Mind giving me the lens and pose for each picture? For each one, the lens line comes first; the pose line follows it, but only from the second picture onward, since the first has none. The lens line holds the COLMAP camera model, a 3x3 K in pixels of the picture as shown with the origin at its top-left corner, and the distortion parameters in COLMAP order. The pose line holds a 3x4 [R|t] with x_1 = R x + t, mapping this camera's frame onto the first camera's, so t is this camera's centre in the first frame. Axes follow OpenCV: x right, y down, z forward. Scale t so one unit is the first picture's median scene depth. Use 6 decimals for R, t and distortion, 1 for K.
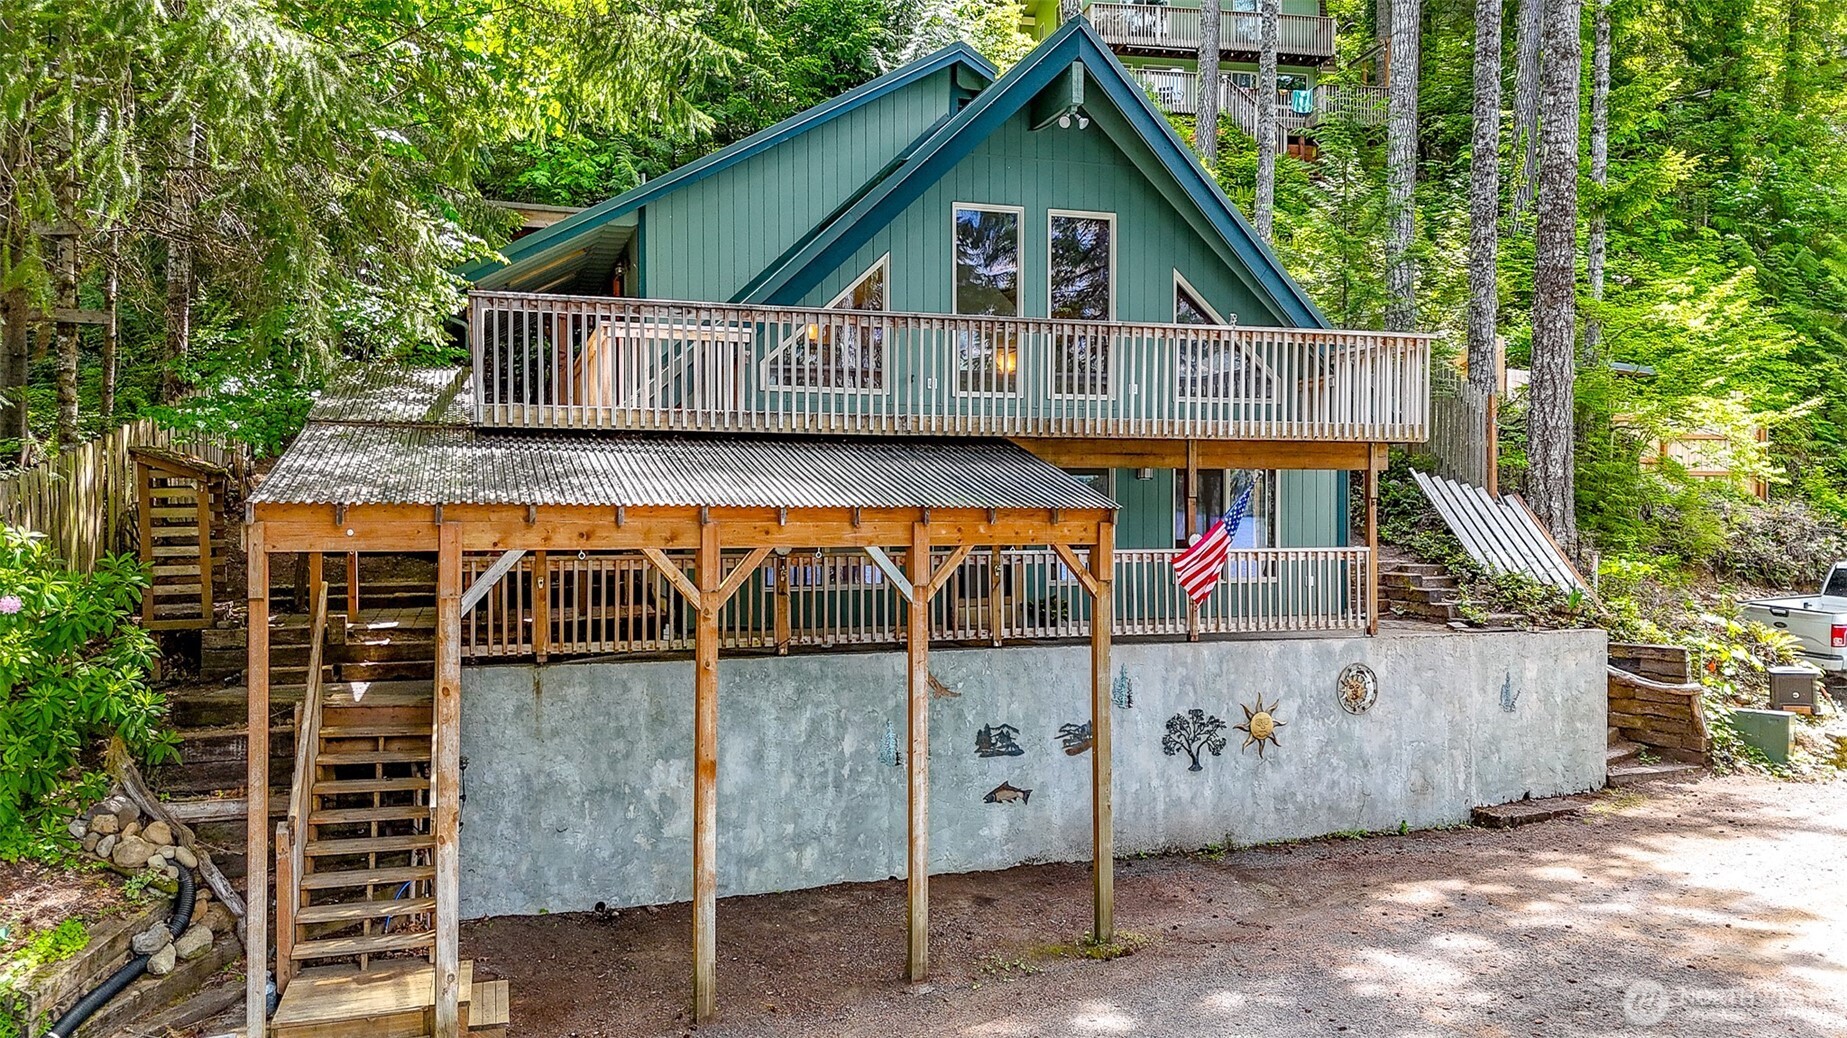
lens RADIAL K [[1346.6, 0, 923.5], [0, 1346.6, 519.0], [0, 0, 1]] dist [0.103368, -0.177014]
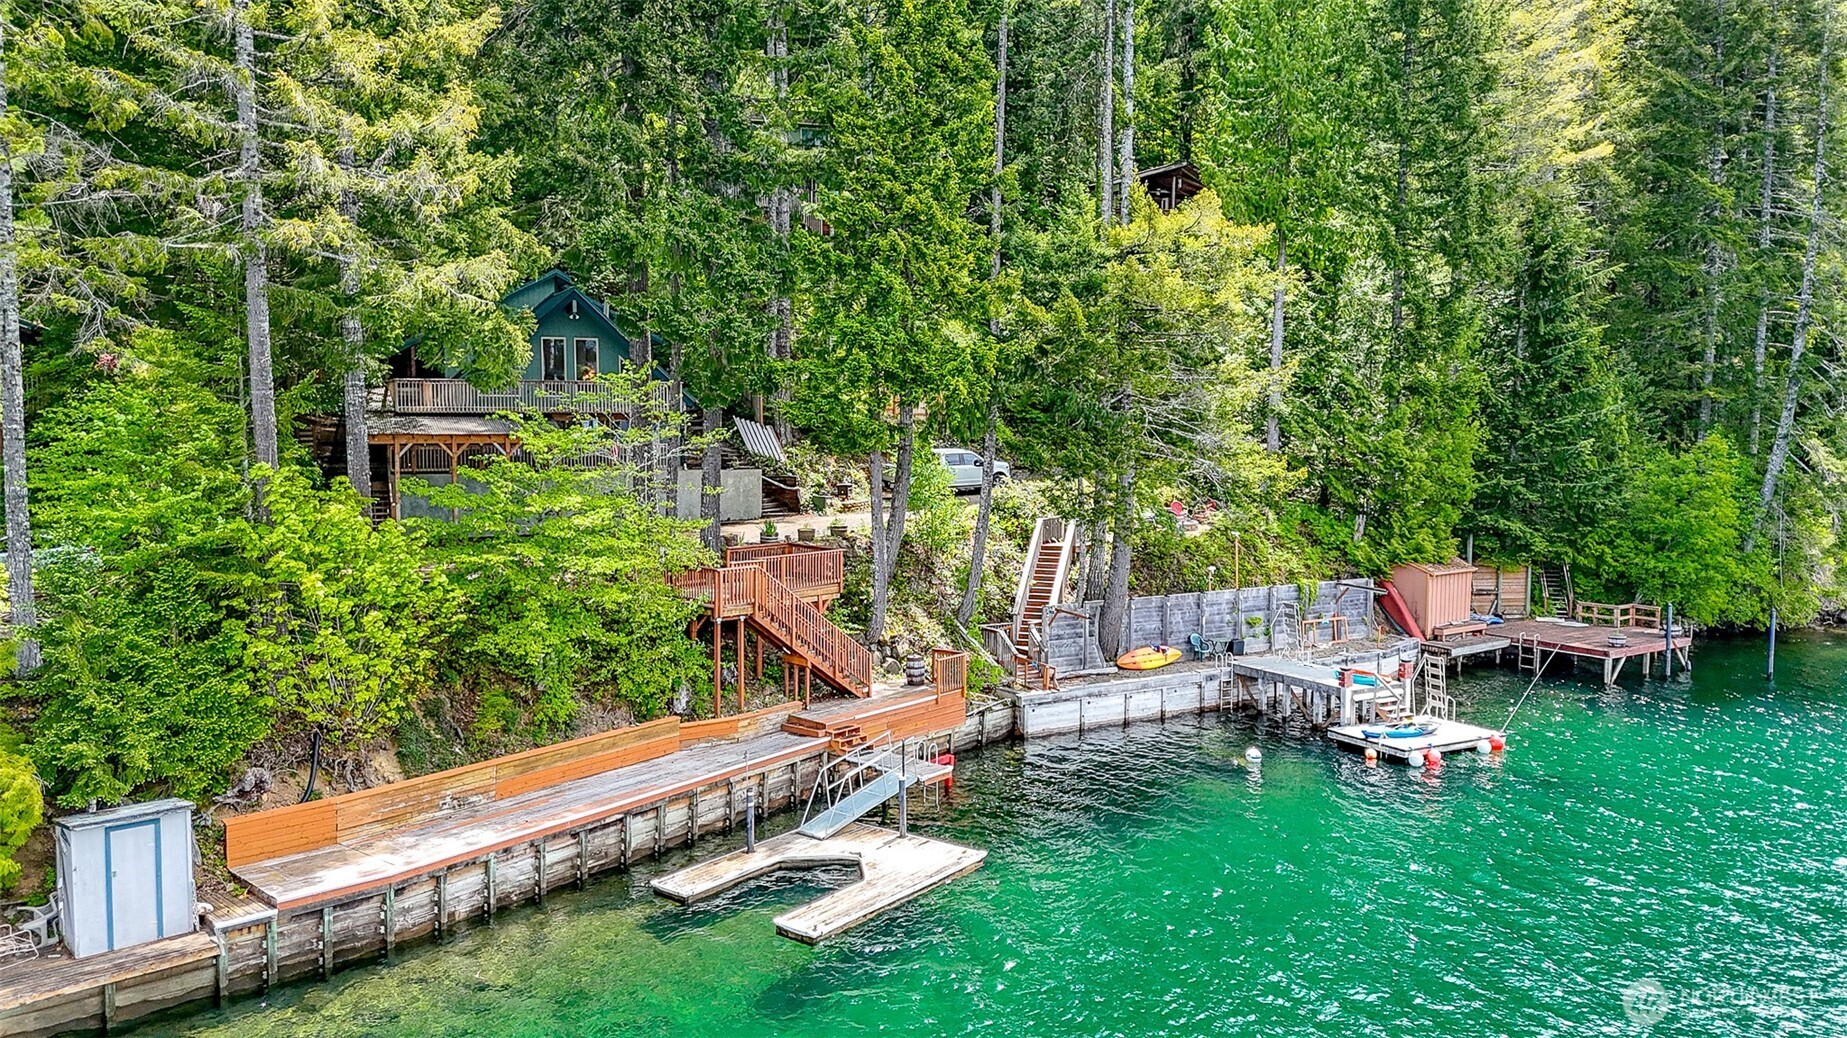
lens RADIAL K [[1346.6, 0, 923.5], [0, 1346.6, 519.0], [0, 0, 1]] dist [0.103368, -0.177014]
pose [[0.993163, -0.009281, 0.116366, 0.555833], [0.000513, 0.997171, 0.075158, -0.043237], [-0.116734, -0.074585, 0.990359, -2.375760]]
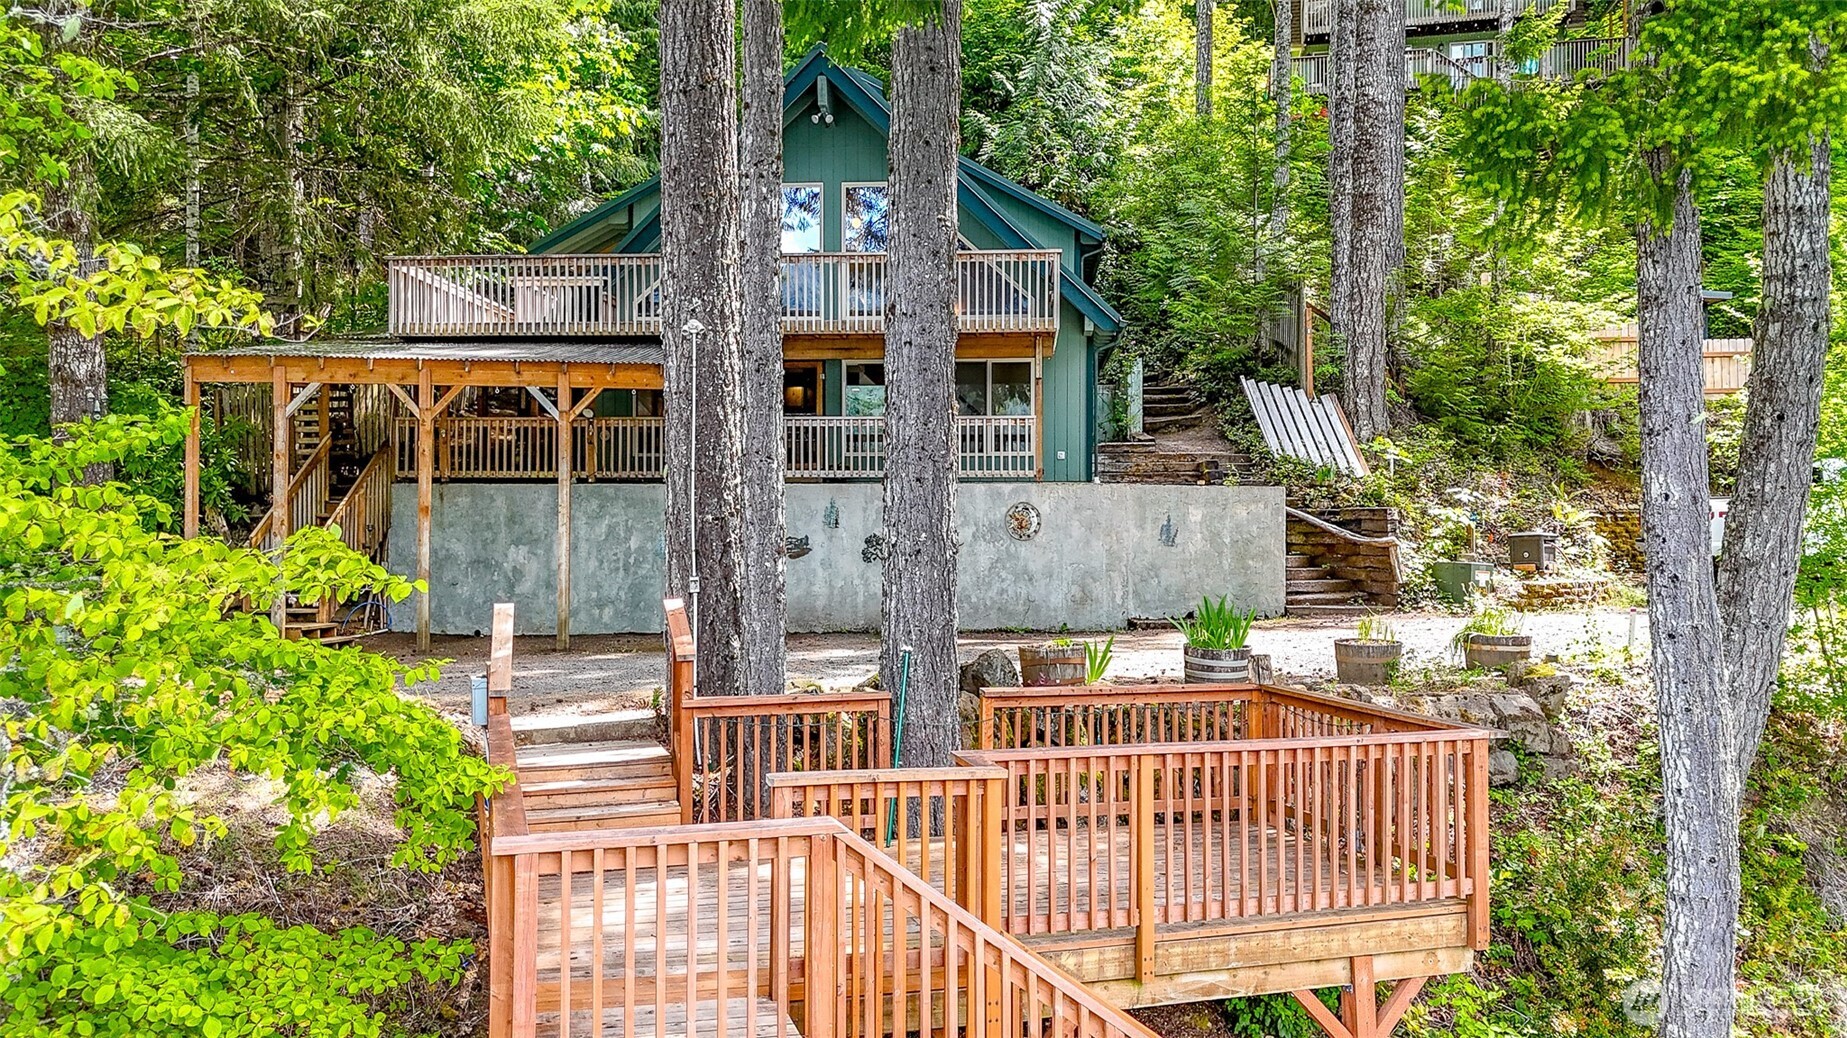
lens RADIAL K [[1346.6, 0, 923.5], [0, 1346.6, 519.0], [0, 0, 1]] dist [0.103368, -0.177014]
pose [[0.930057, -0.003756, -0.367396, 0.701860], [-0.003936, 0.999789, -0.020184, 0.147487], [0.367395, 0.020219, 0.929845, -0.258117]]
